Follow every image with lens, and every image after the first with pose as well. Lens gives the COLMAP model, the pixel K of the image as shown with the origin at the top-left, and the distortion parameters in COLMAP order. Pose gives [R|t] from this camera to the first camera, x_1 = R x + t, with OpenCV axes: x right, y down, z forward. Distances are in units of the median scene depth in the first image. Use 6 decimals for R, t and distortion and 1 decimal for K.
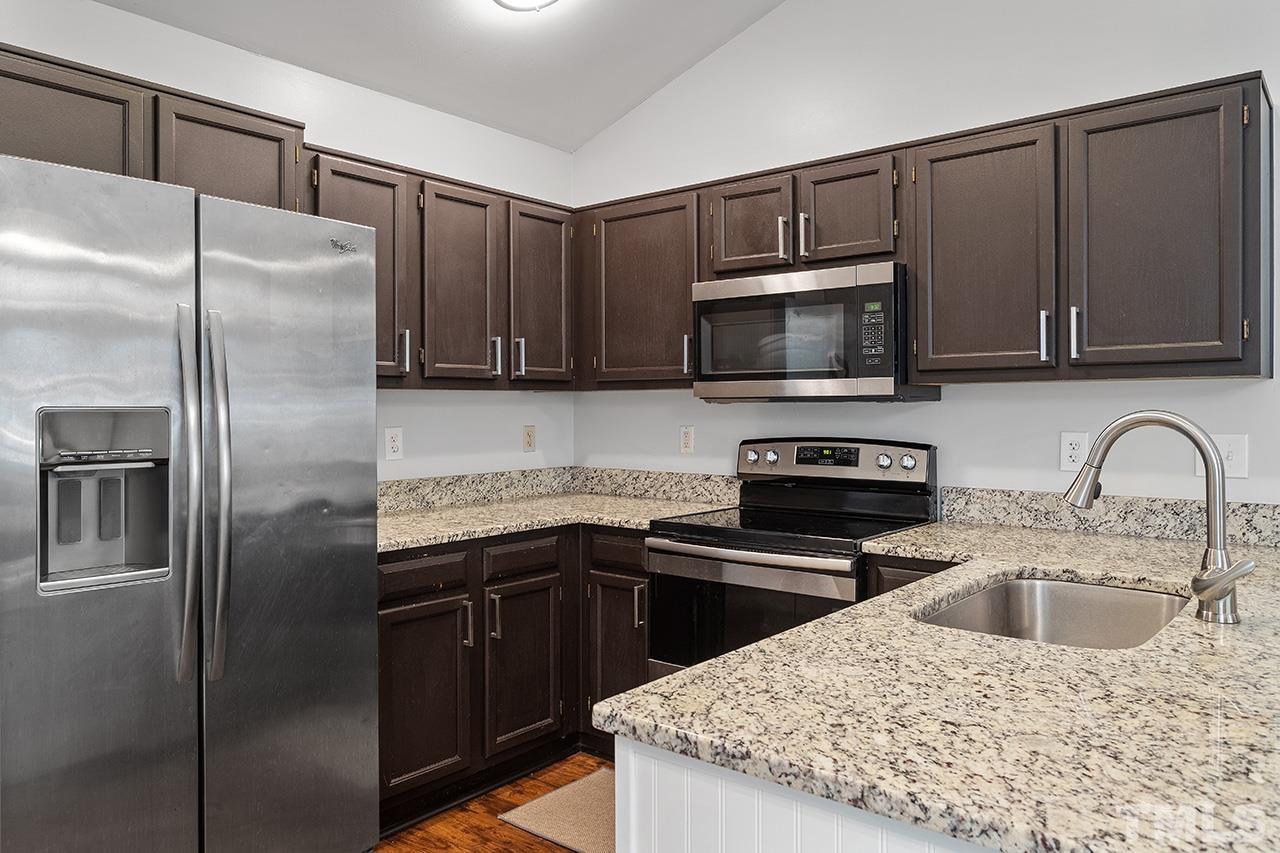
lens RADIAL K [[906.1, 0, 642.3], [0, 906.1, 416.1], [0, 0, 1]] dist [0.002035, 0.009577]
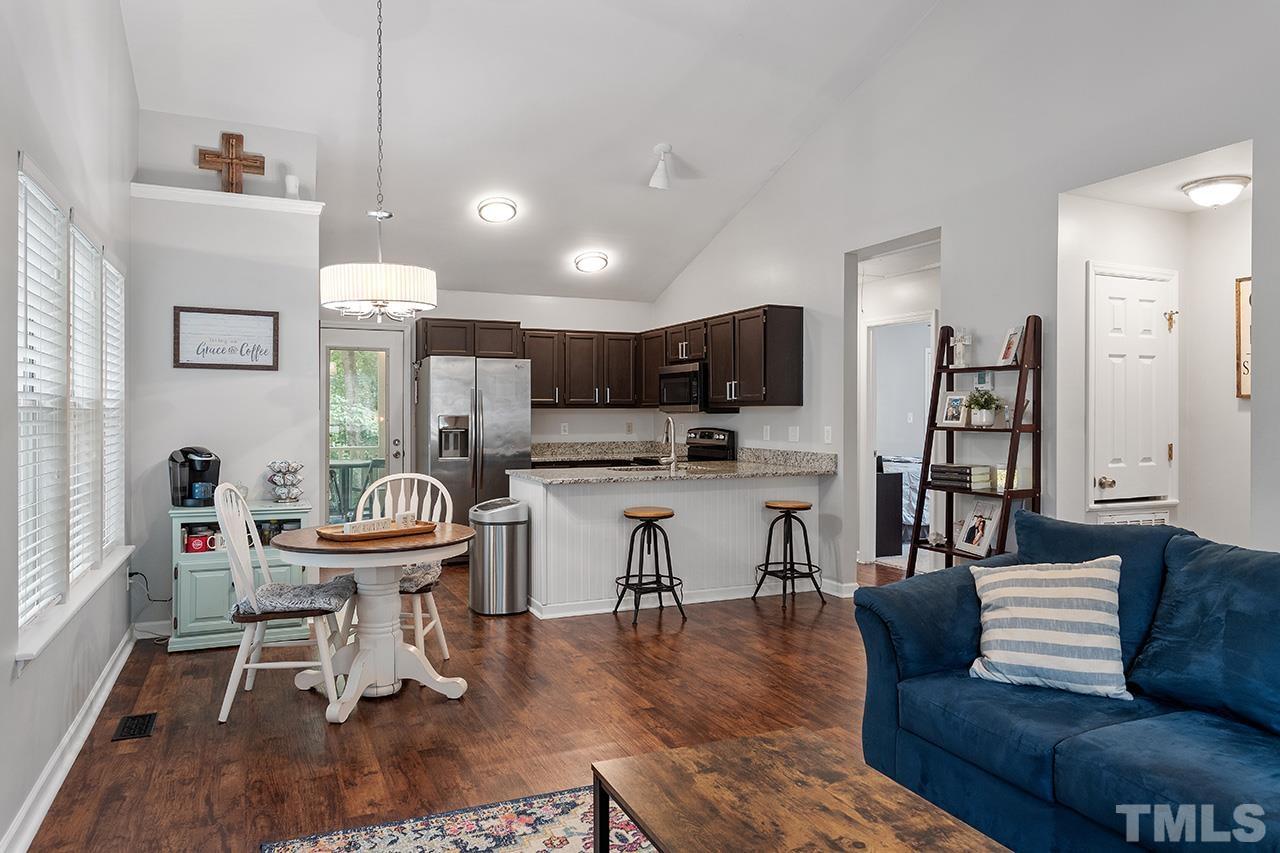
lens RADIAL K [[854.2, 0, 639.4], [0, 854.2, 421.3], [0, 0, 1]] dist [0.006730, -0.000730]
pose [[0.892551, 0.005442, -0.450913, 1.181771], [-0.005849, 0.999983, 0.000491, 0.006857], [0.450908, 0.002199, 0.892568, -1.273547]]
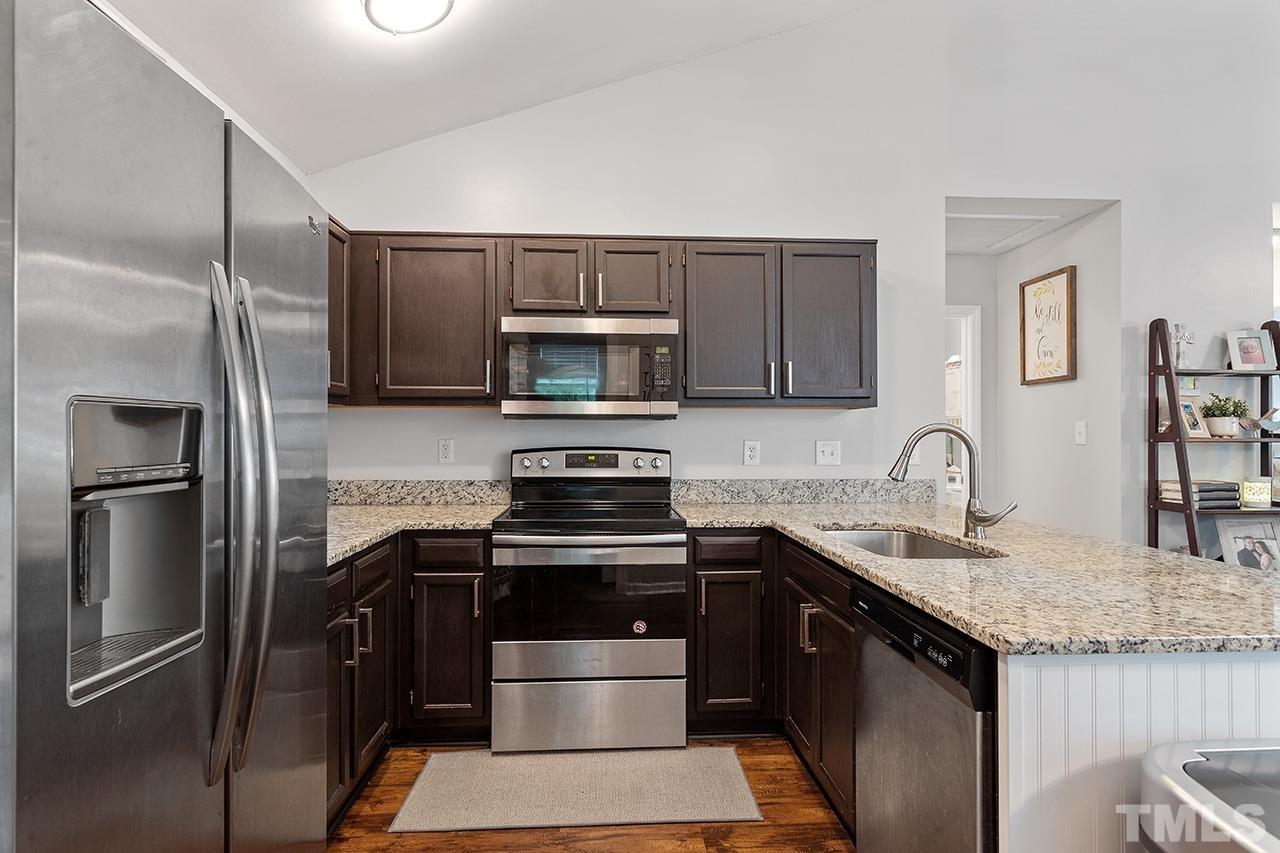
lens RADIAL K [[668.3, 0, 645.1], [0, 668.3, 432.9], [0, 0, 1]] dist [-0.000525, 0.001888]
pose [[0.730602, 0.003999, 0.682792, -0.430609], [0.001537, 0.999971, -0.007500, 0.011976], [-0.682802, 0.006529, 0.730575, 0.257652]]
